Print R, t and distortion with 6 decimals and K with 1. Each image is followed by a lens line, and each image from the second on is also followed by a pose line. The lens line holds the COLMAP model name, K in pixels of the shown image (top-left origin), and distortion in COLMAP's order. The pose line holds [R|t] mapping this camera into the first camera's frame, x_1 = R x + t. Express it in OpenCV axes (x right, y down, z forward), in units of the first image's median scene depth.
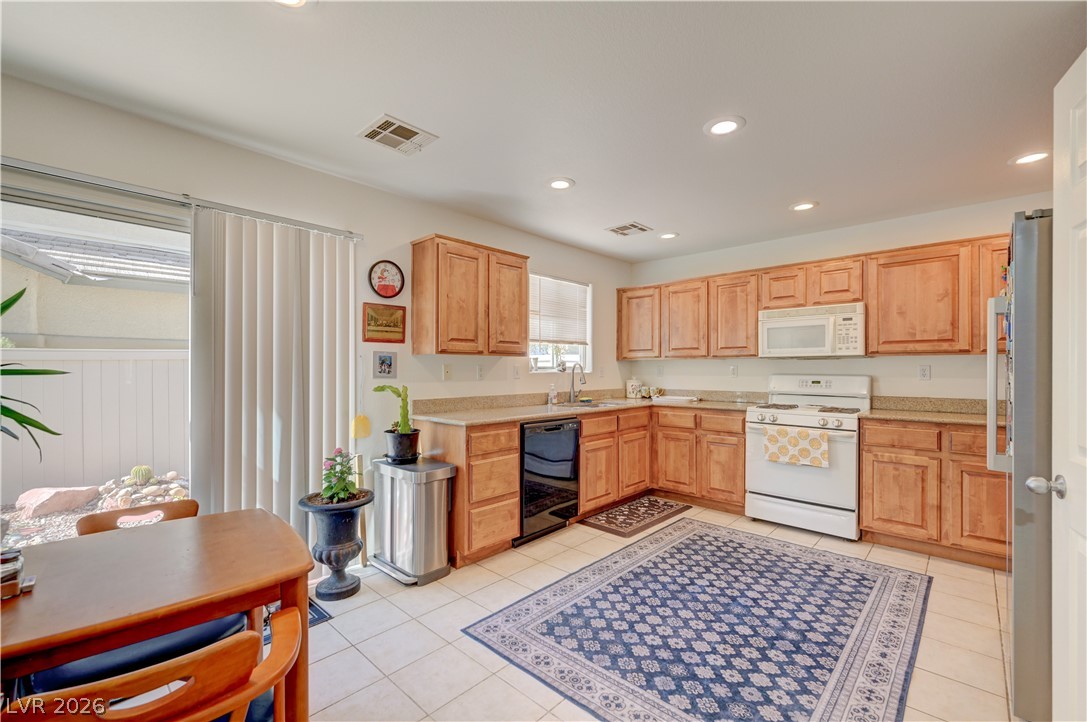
lens RADIAL K [[464.1, 0, 546.4], [0, 464.1, 369.6], [0, 0, 1]] dist [-0.000480, -0.000036]
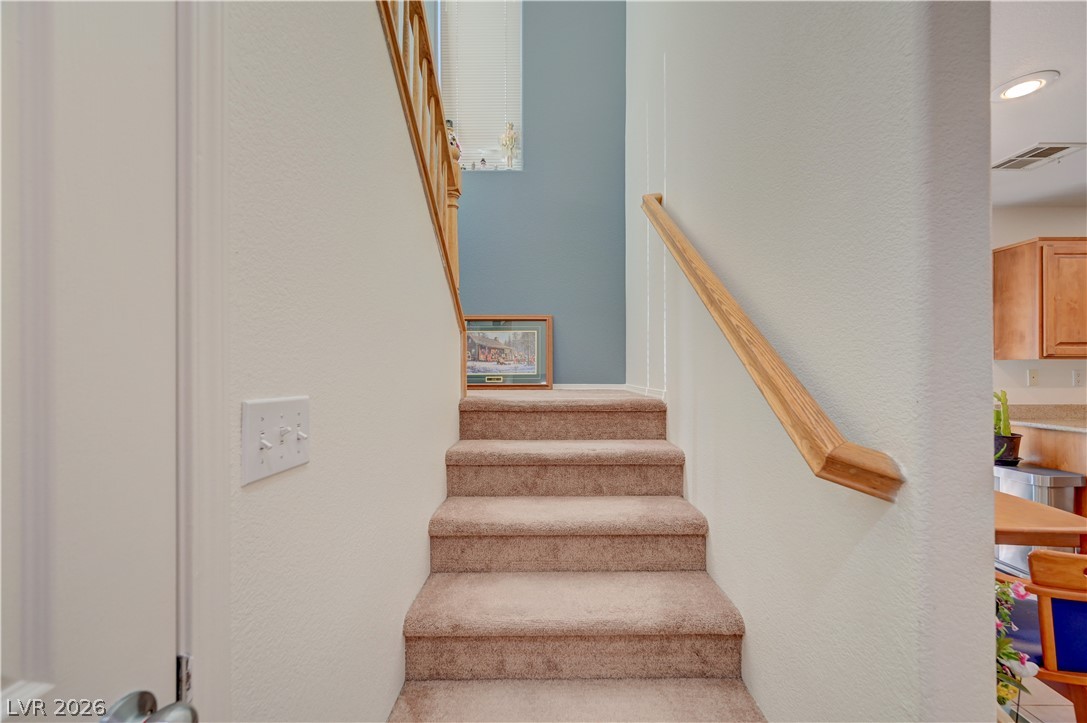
lens RADIAL K [[430.1, 0, 551.1], [0, 430.1, 369.1], [0, 0, 1]] dist [-0.003022, -0.000090]
pose [[0.685329, -0.002382, -0.728230, -0.276192], [-0.001187, 0.999990, -0.004388, -0.006798], [0.728233, 0.003872, 0.685319, -0.366285]]
